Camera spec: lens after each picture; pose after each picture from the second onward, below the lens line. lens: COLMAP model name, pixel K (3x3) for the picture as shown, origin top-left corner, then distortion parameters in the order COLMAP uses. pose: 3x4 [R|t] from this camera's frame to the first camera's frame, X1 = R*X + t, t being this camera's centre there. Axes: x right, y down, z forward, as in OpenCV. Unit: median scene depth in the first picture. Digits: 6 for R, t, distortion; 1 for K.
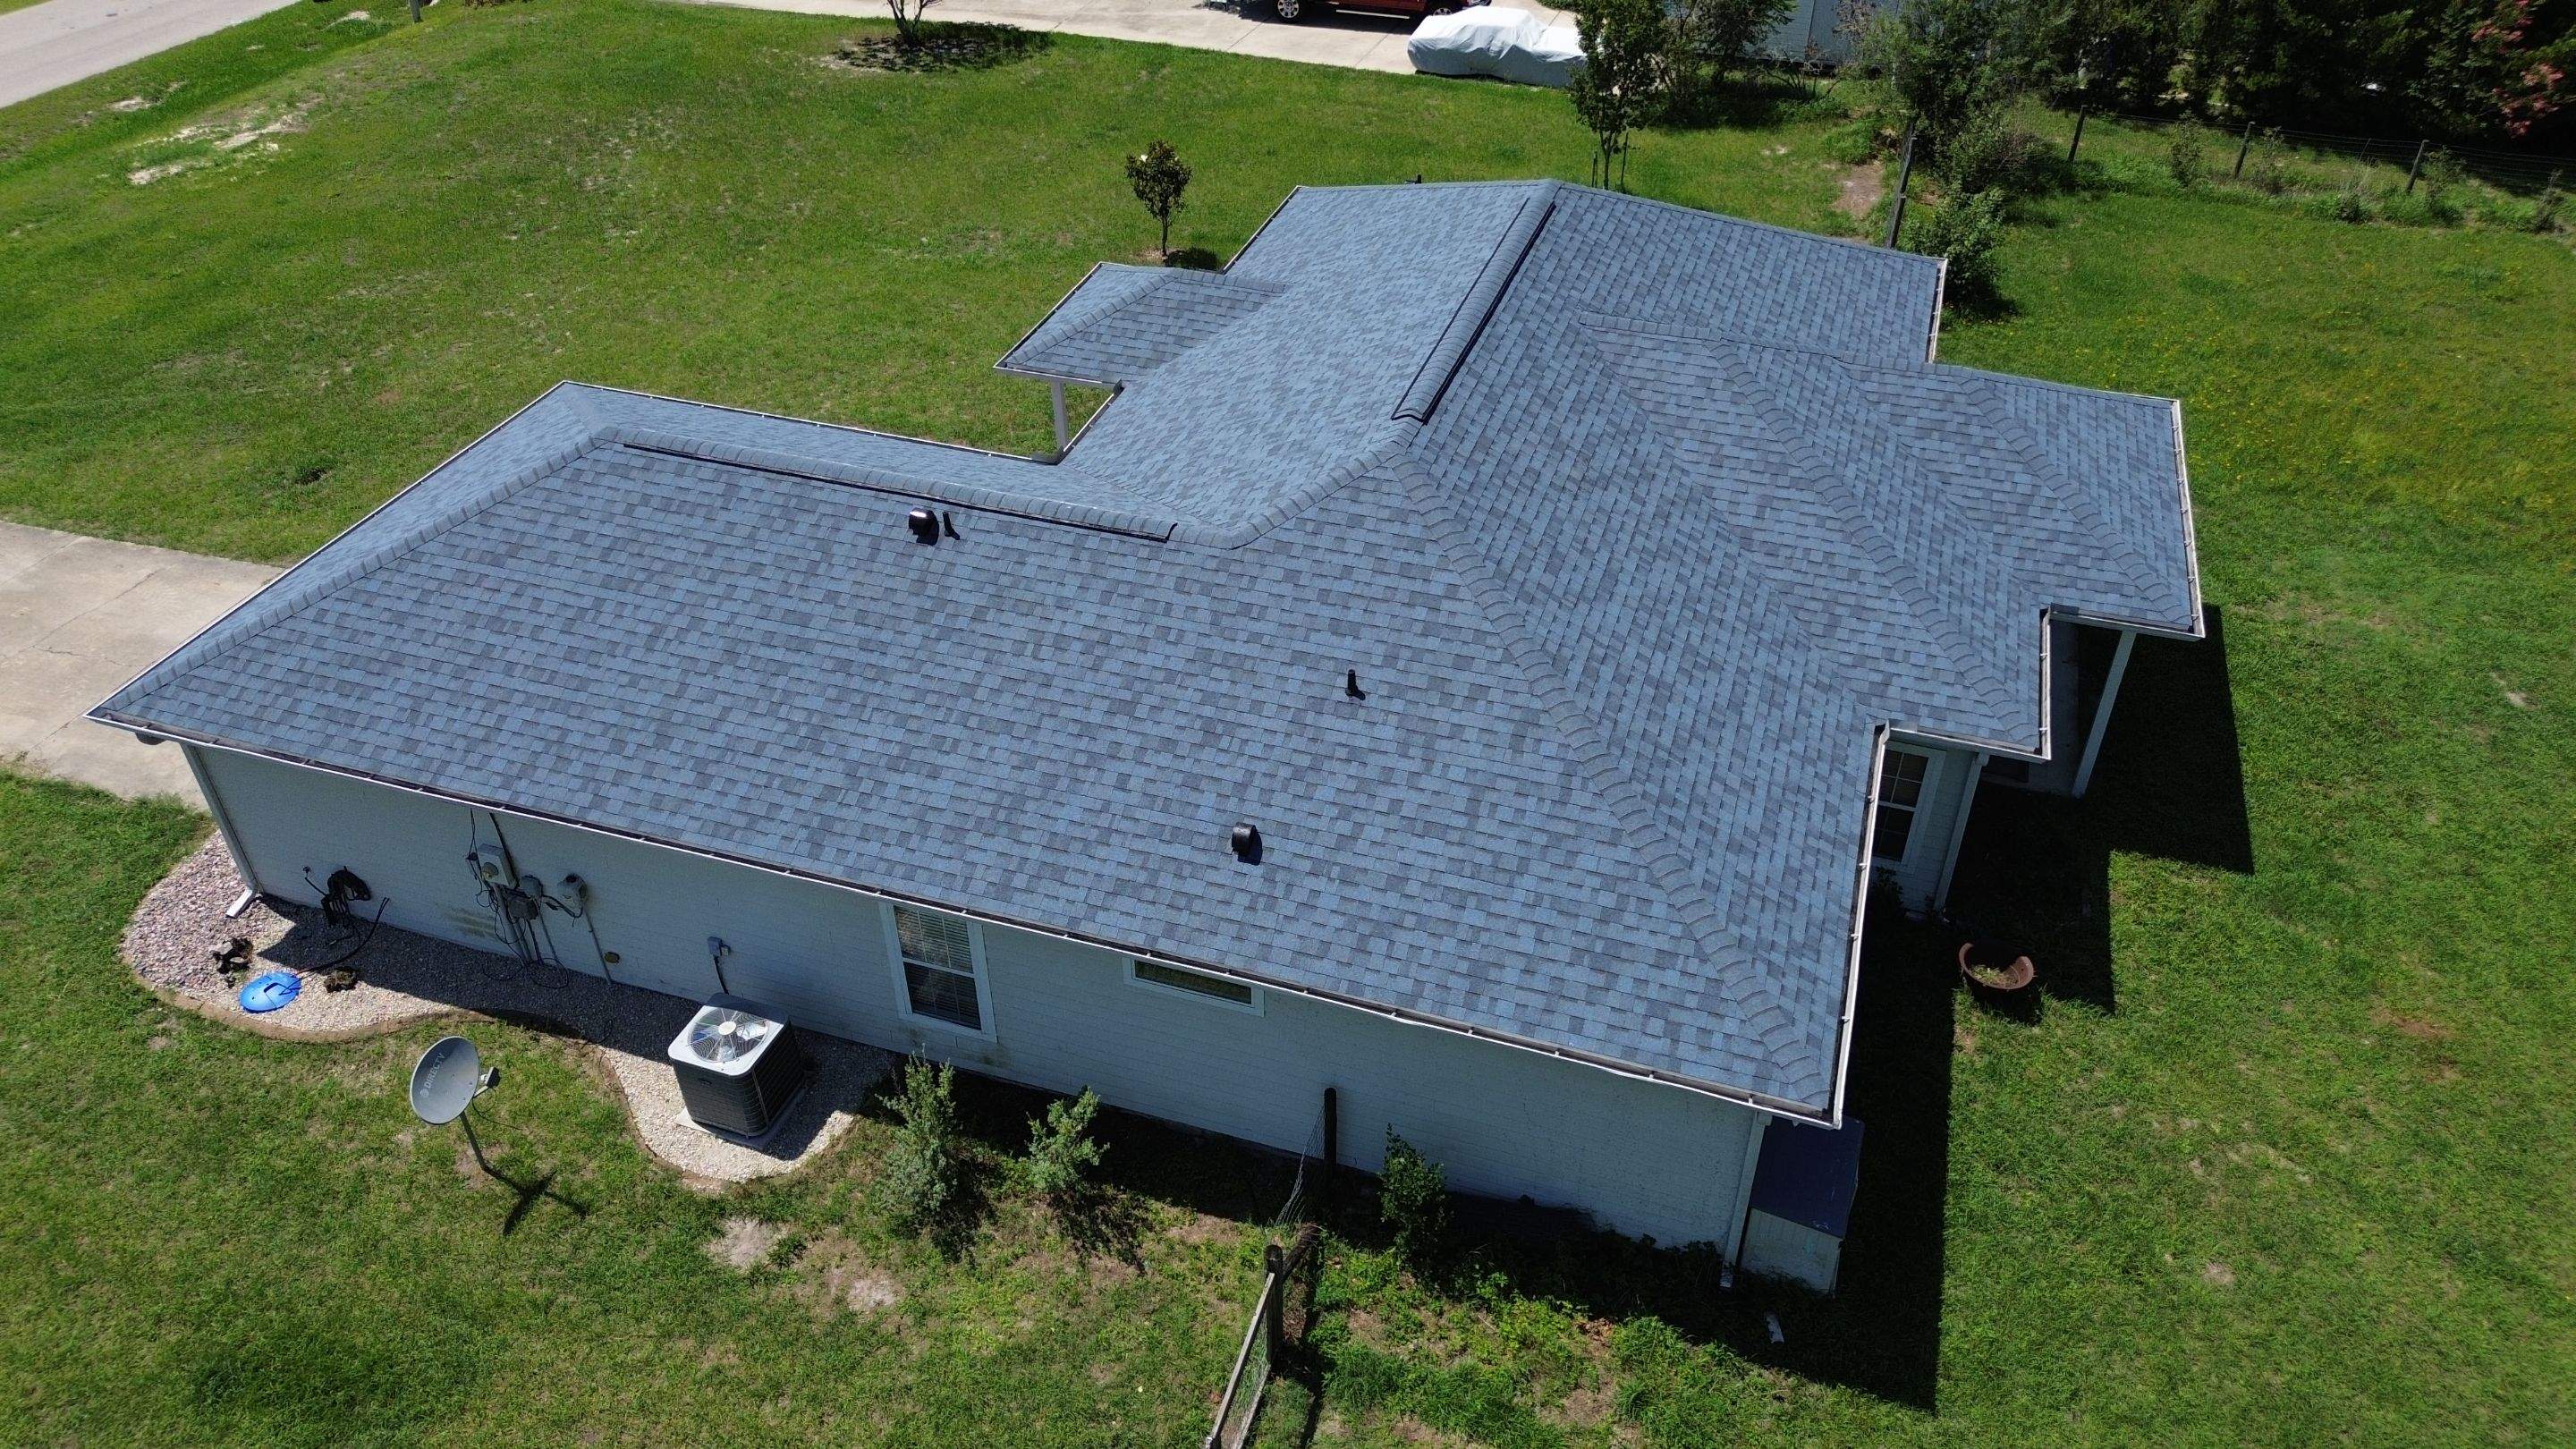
lens RADIAL K [[1831.2, 0, 1305.6], [0, 1831.2, 710.0], [0, 0, 1]] dist [0.062811, -0.058495]
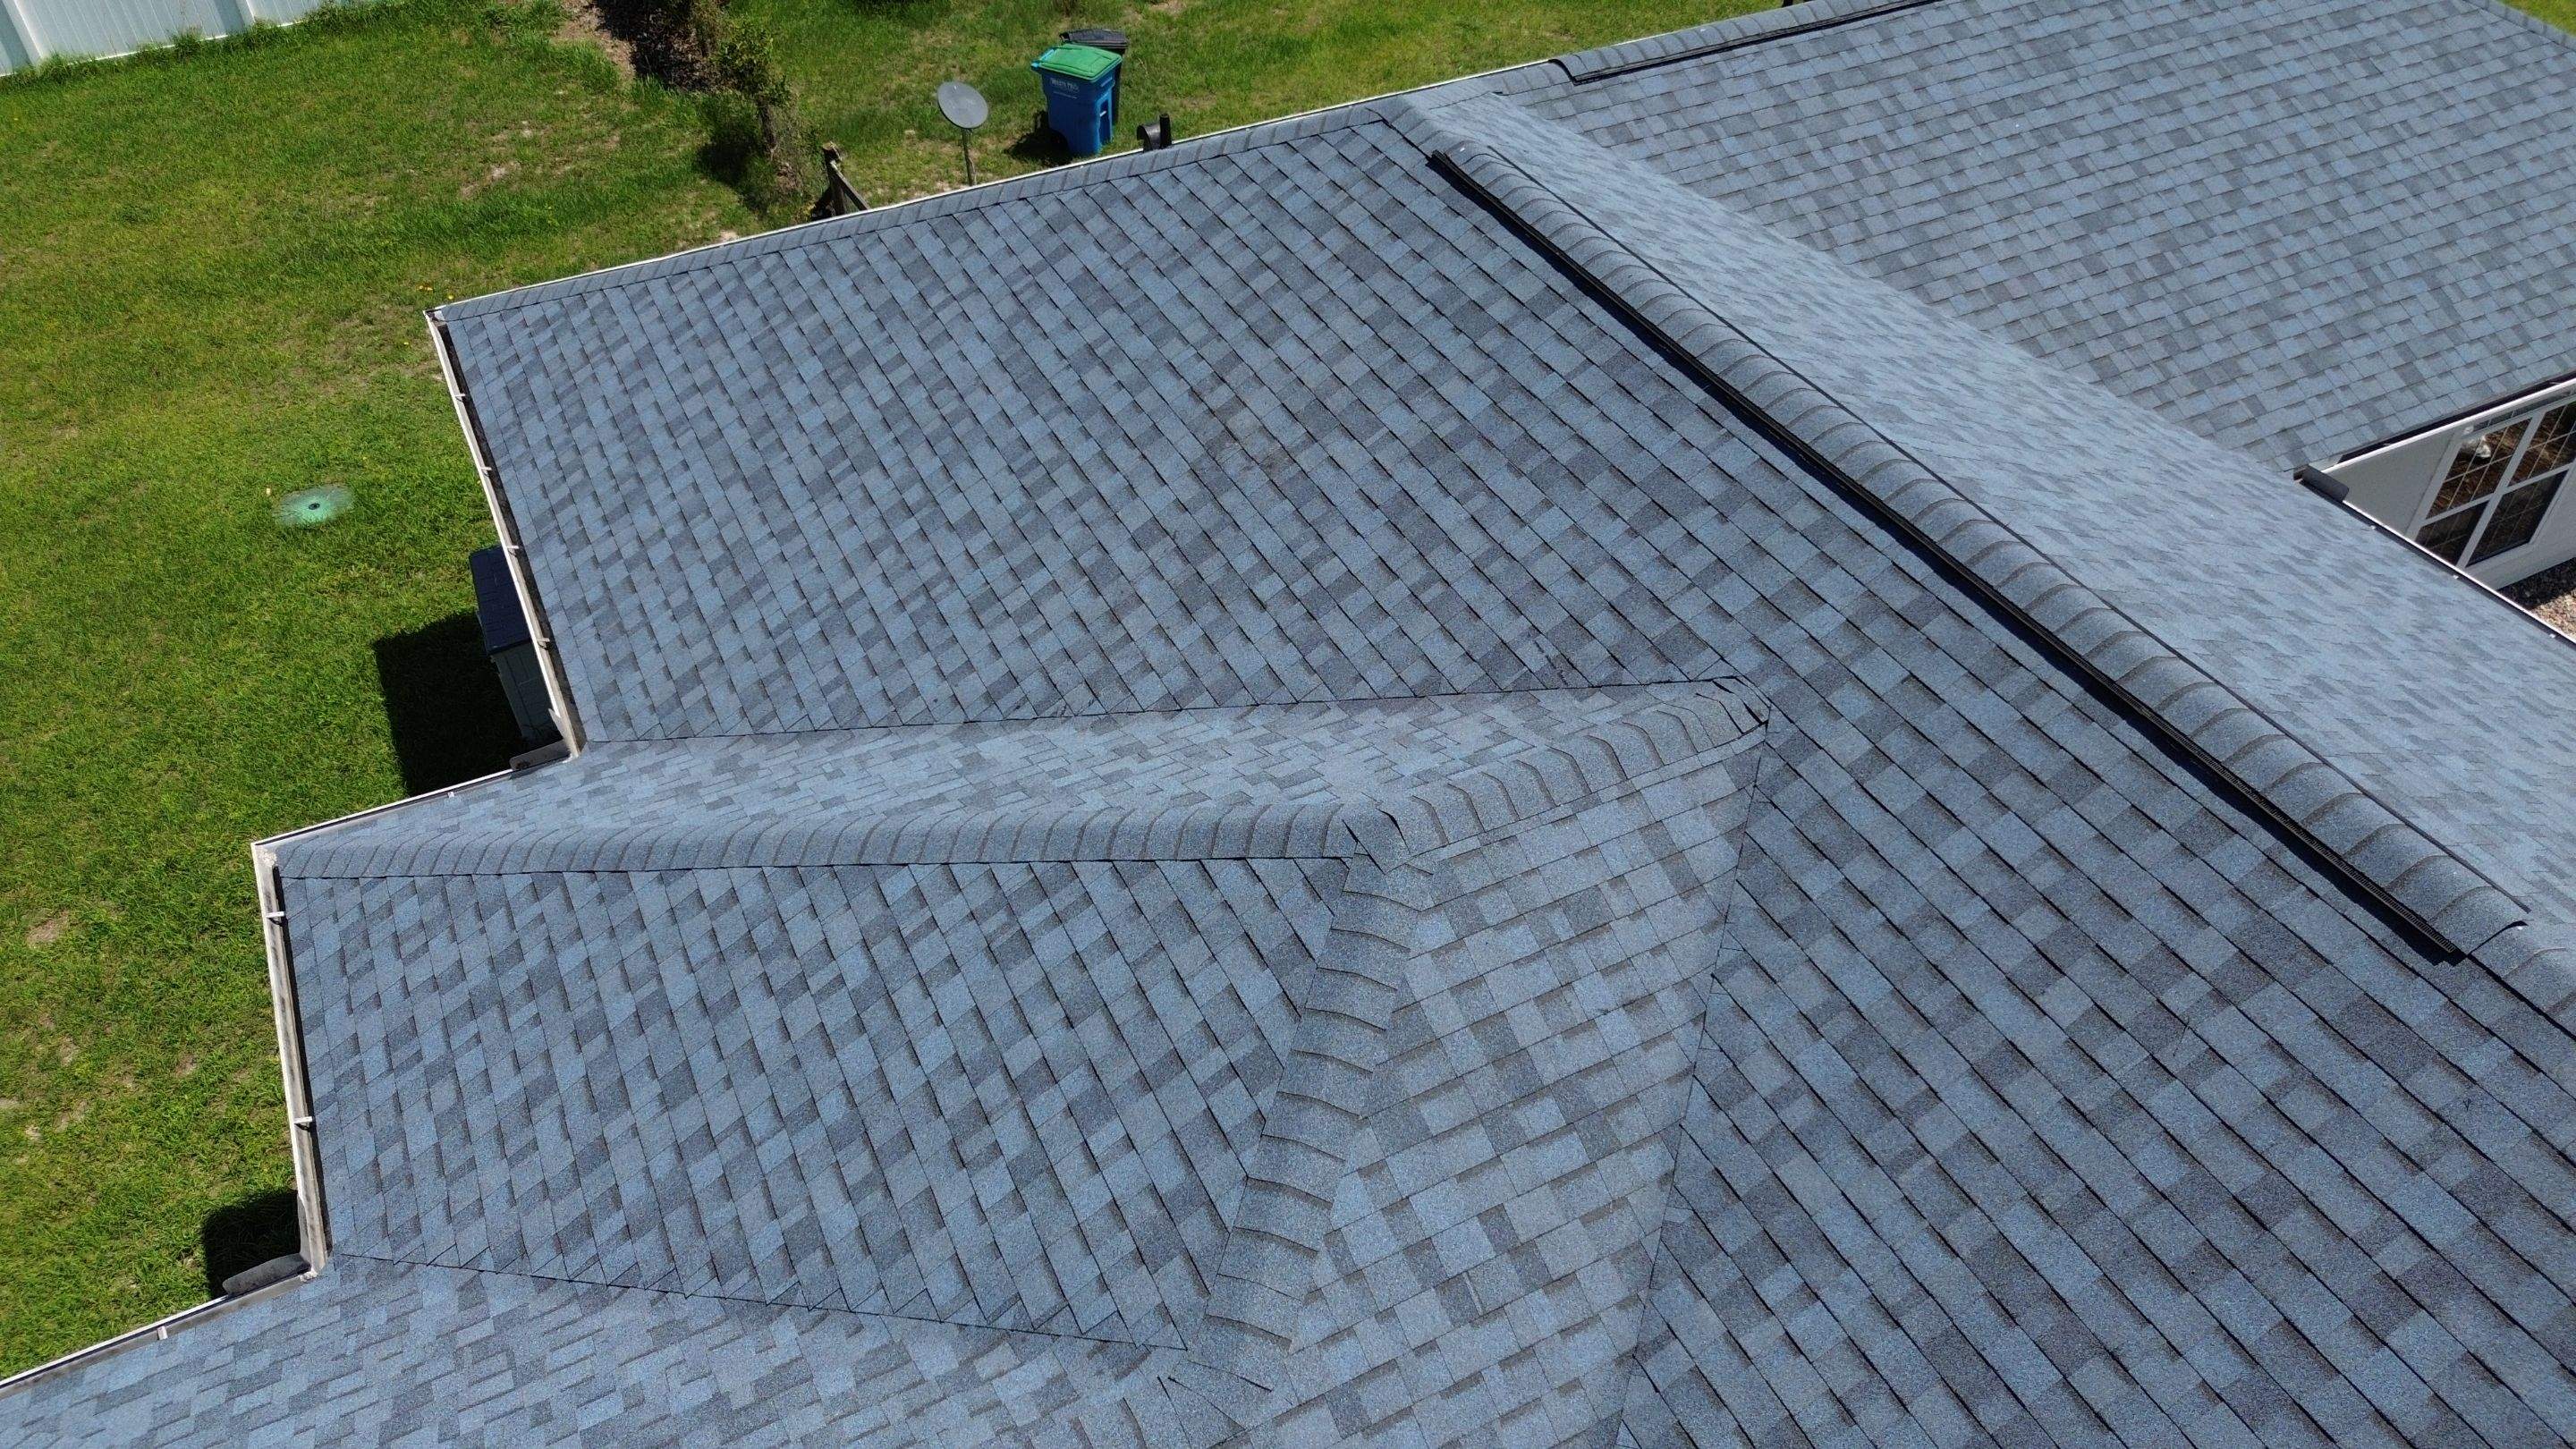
lens RADIAL K [[1831.2, 0, 1293.6], [0, 1831.2, 724.7], [0, 0, 1]] dist [0.062811, -0.058495]
pose [[-0.707260, 0.478784, -0.520143, 0.409554], [-0.415033, 0.314414, 0.853751, -0.498630], [0.572303, 0.819701, -0.023661, 1.046883]]
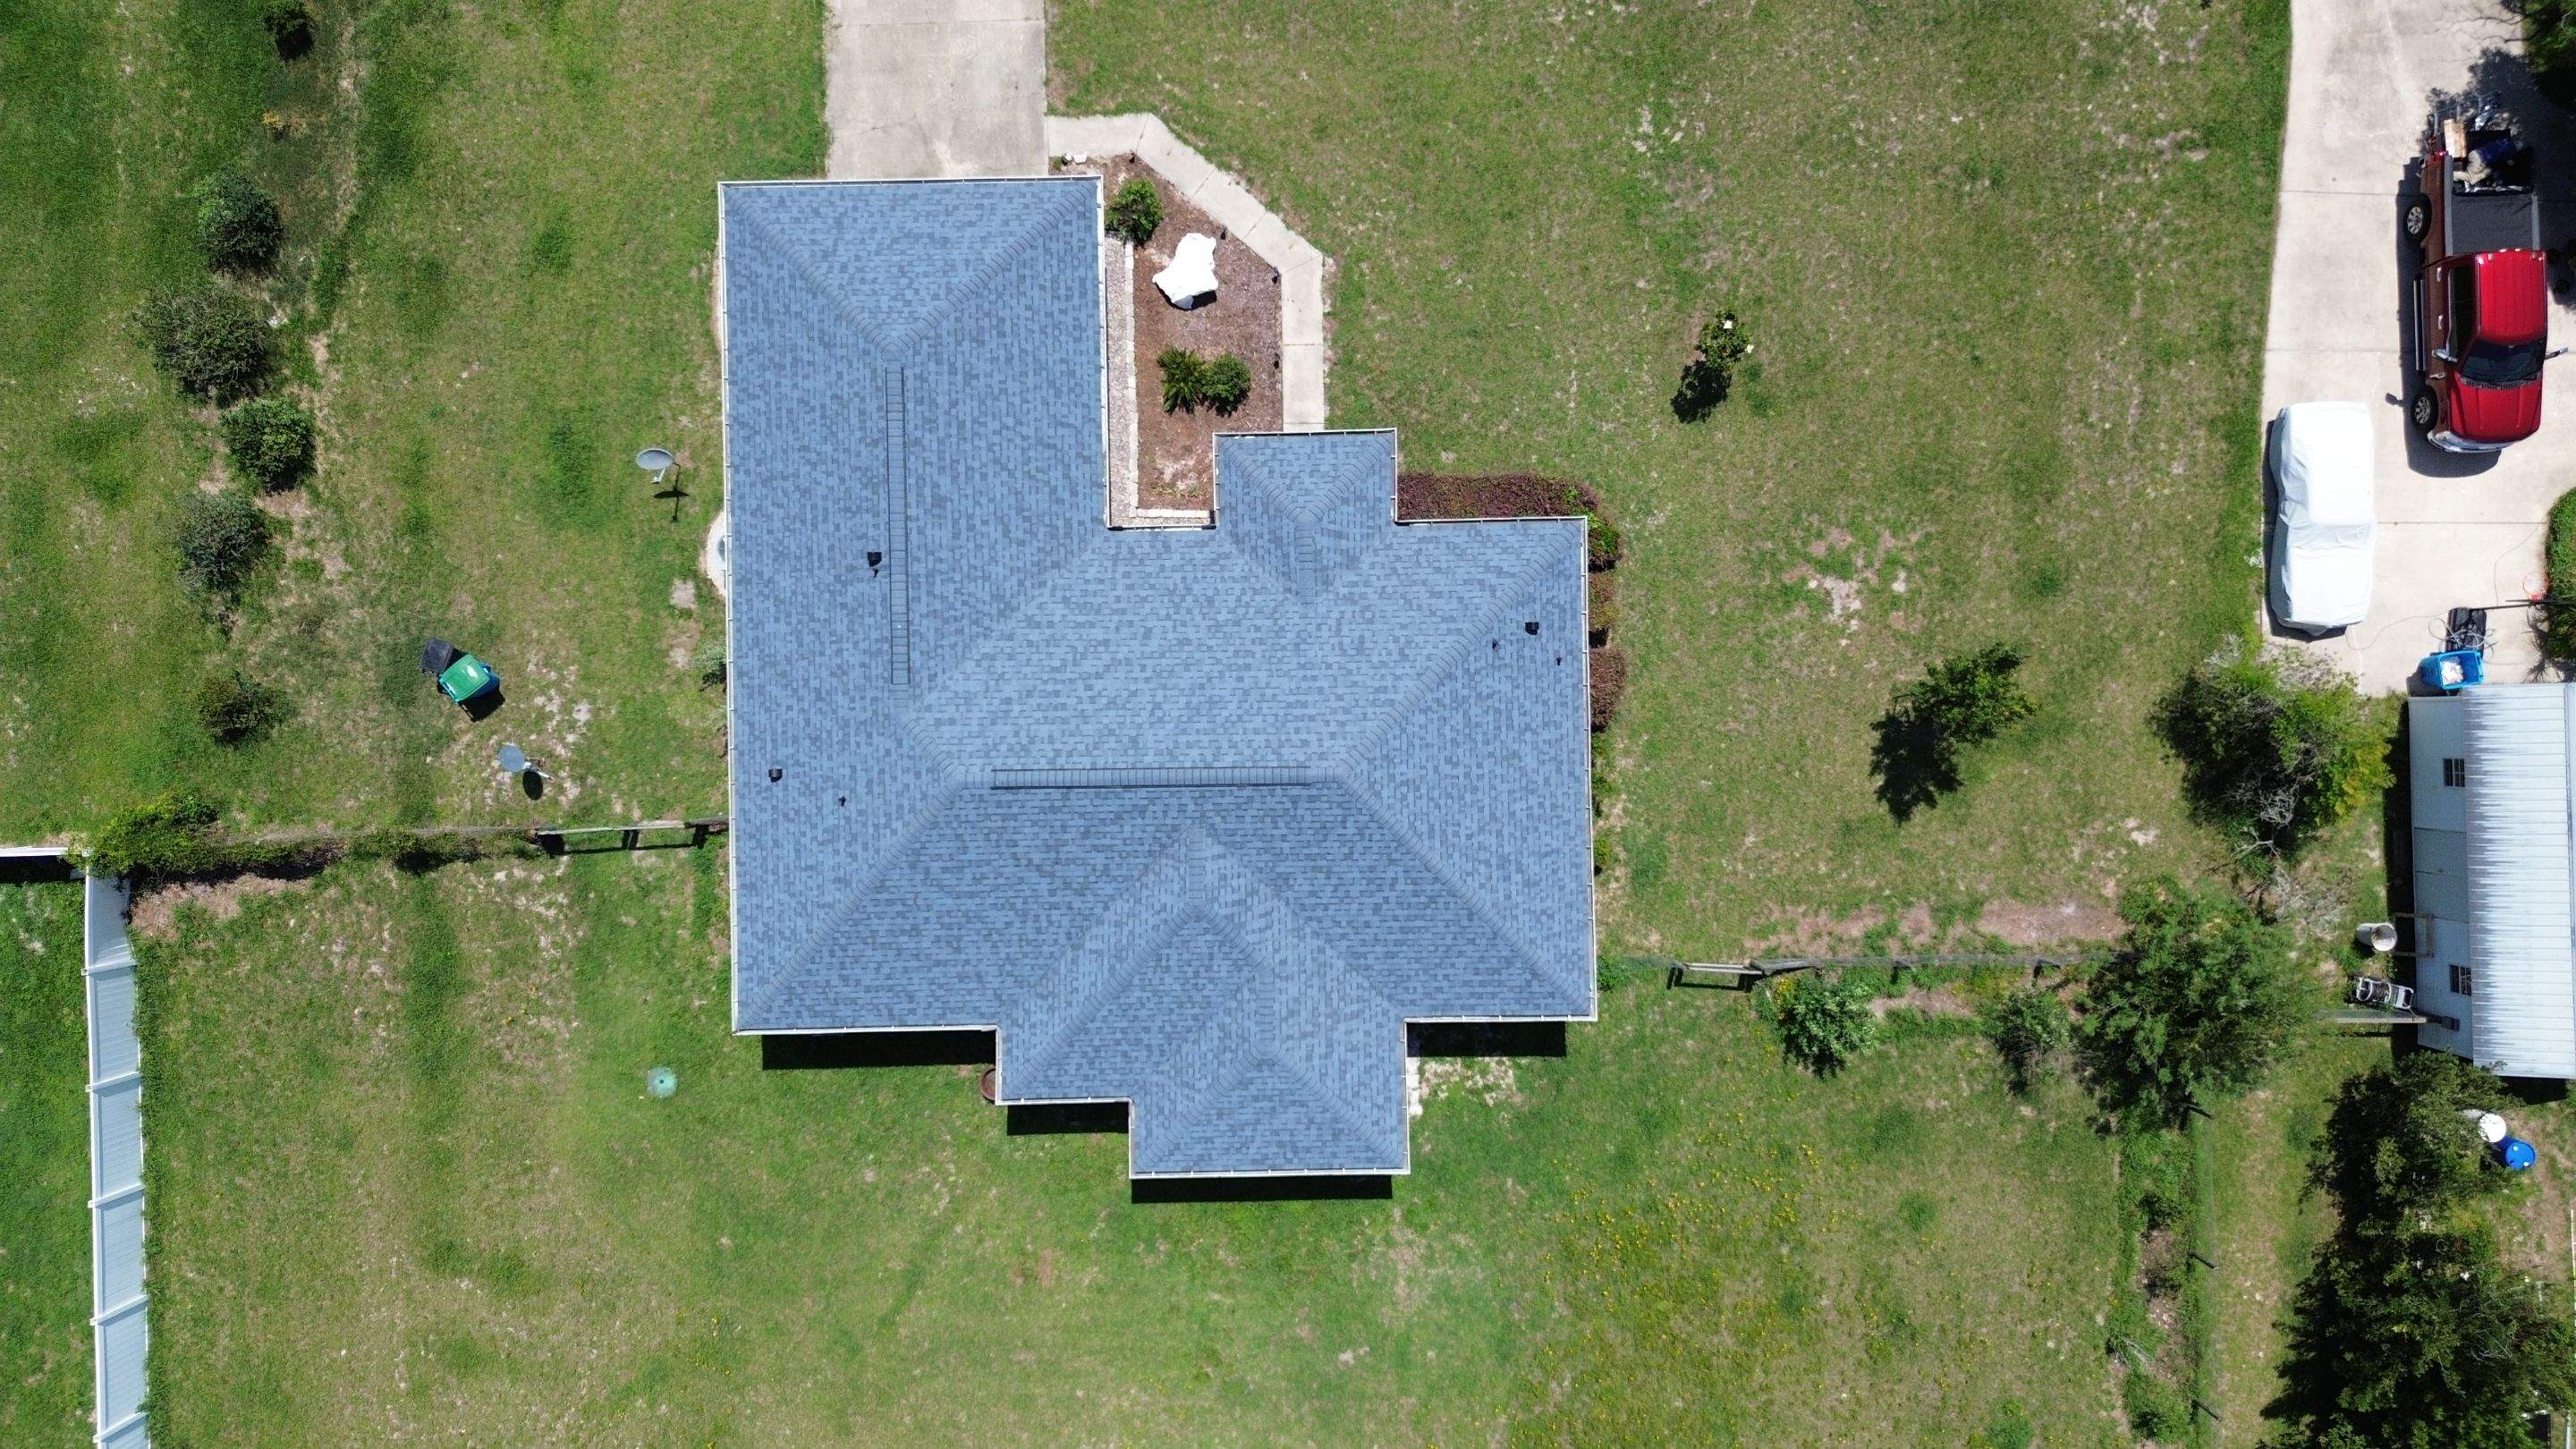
lens RADIAL K [[1831.2, 0, 1302.9], [0, 1831.2, 732.8], [0, 0, 1]] dist [0.062811, -0.058495]
pose [[0.326842, 0.945079, 0.000026, 0.108172], [-0.557485, 0.192776, 0.807495, -1.749559], [0.763141, -0.263937, 0.589875, 0.135846]]
